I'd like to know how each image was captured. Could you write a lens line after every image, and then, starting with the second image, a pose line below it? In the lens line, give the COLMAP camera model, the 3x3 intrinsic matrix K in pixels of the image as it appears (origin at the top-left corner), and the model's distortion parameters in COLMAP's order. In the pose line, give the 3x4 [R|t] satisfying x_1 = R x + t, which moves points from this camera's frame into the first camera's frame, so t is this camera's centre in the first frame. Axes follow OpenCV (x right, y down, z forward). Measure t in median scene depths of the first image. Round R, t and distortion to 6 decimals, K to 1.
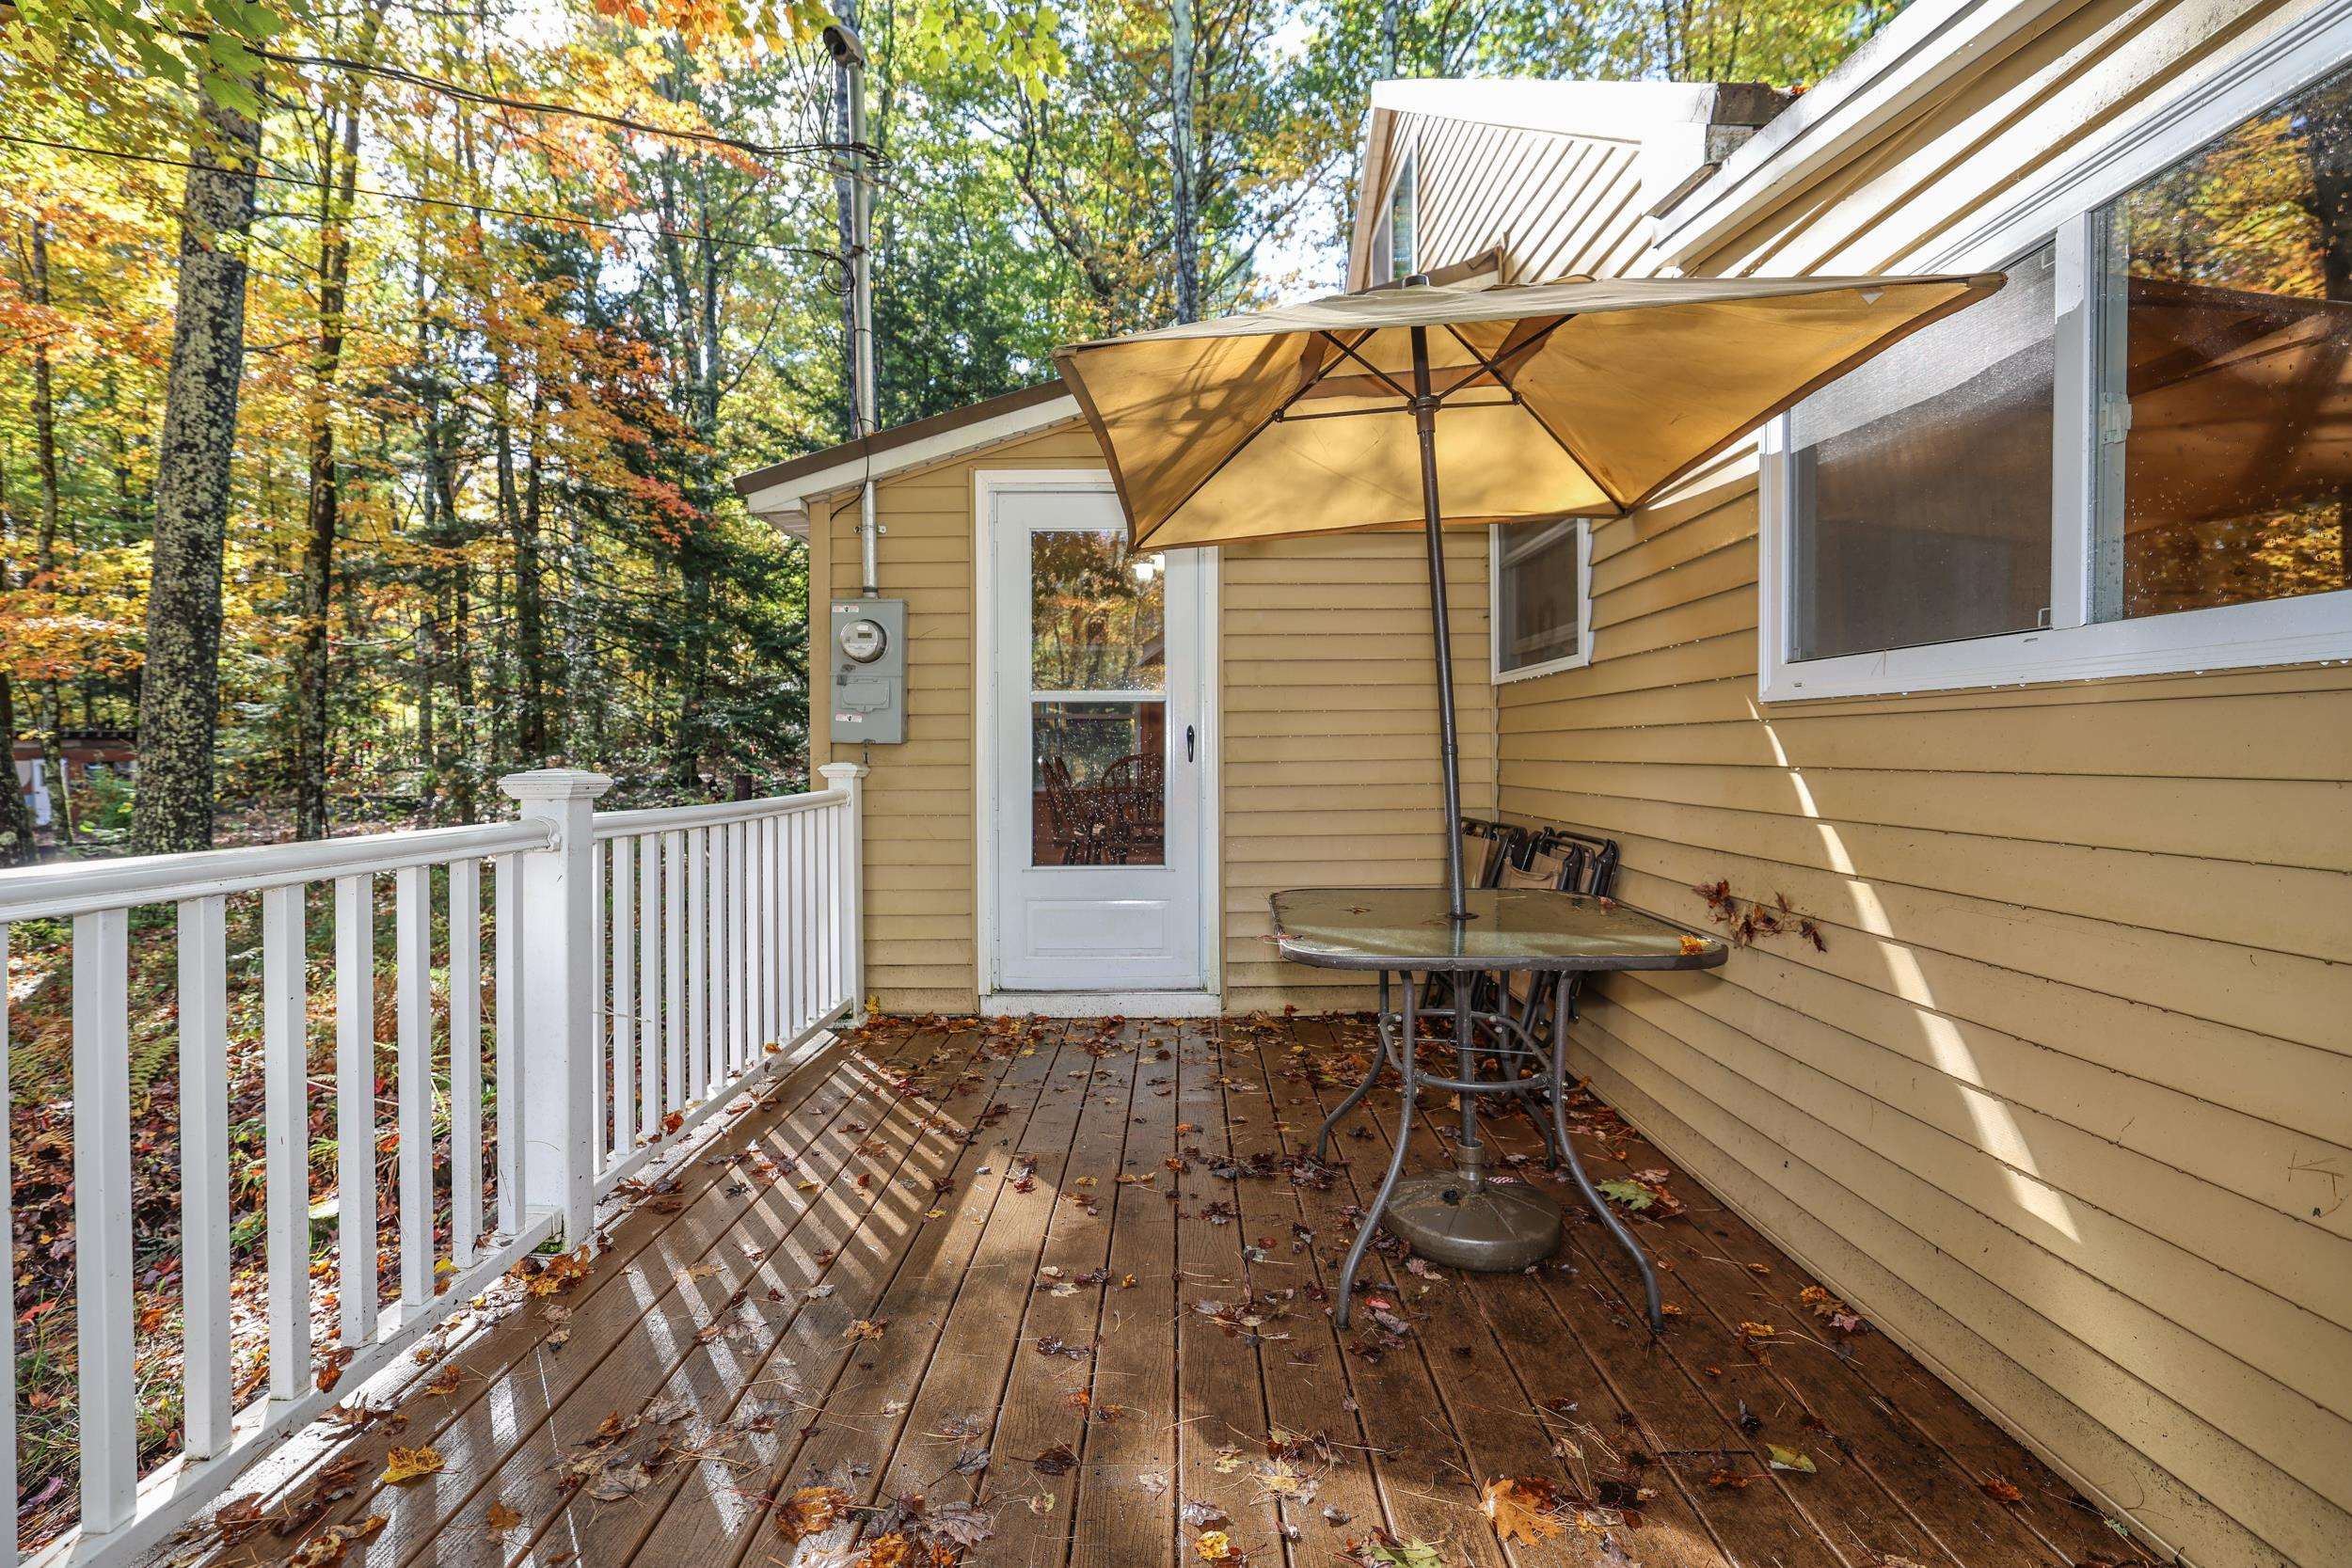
lens RADIAL K [[997.2, 0, 1176.1], [0, 997.2, 775.6], [0, 0, 1]] dist [0.001838, 0.000357]
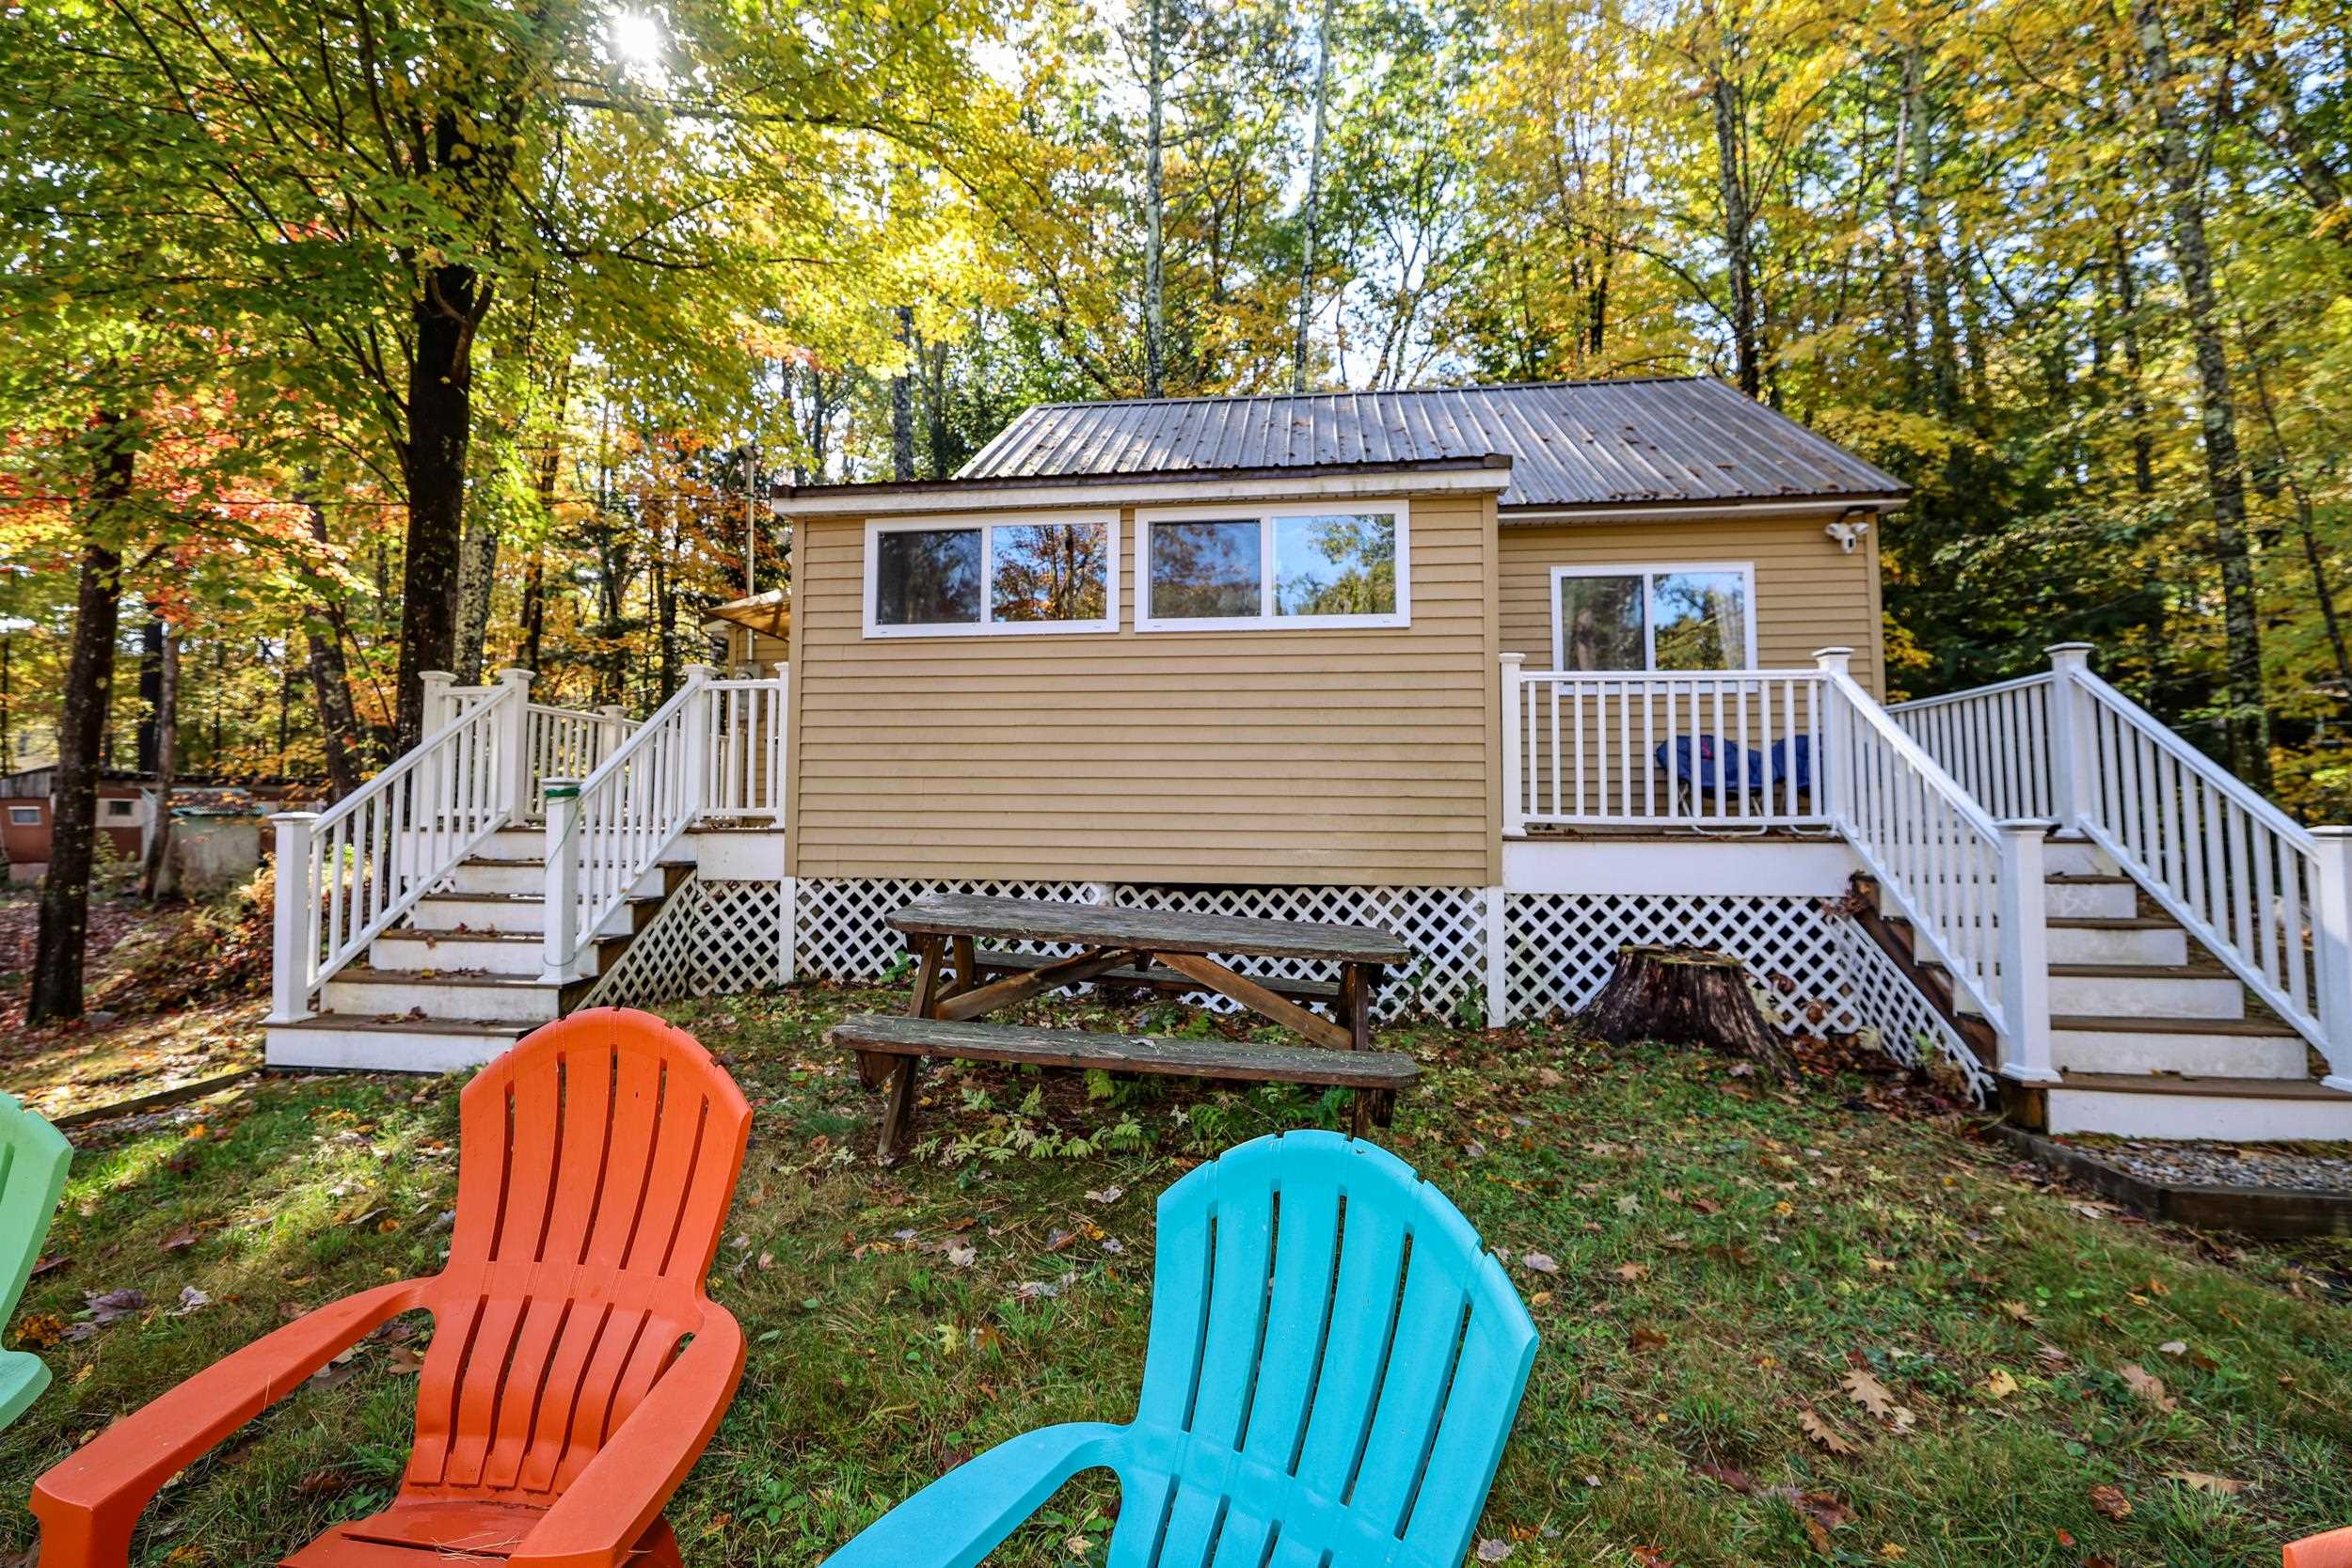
lens RADIAL K [[997.2, 0, 1176.1], [0, 997.2, 775.6], [0, 0, 1]] dist [0.001838, 0.000357]
pose [[0.993421, -0.002656, -0.114492, 0.187135], [-0.005424, 0.997518, -0.070207, 0.049671], [0.114395, 0.070366, 0.990940, -0.244669]]
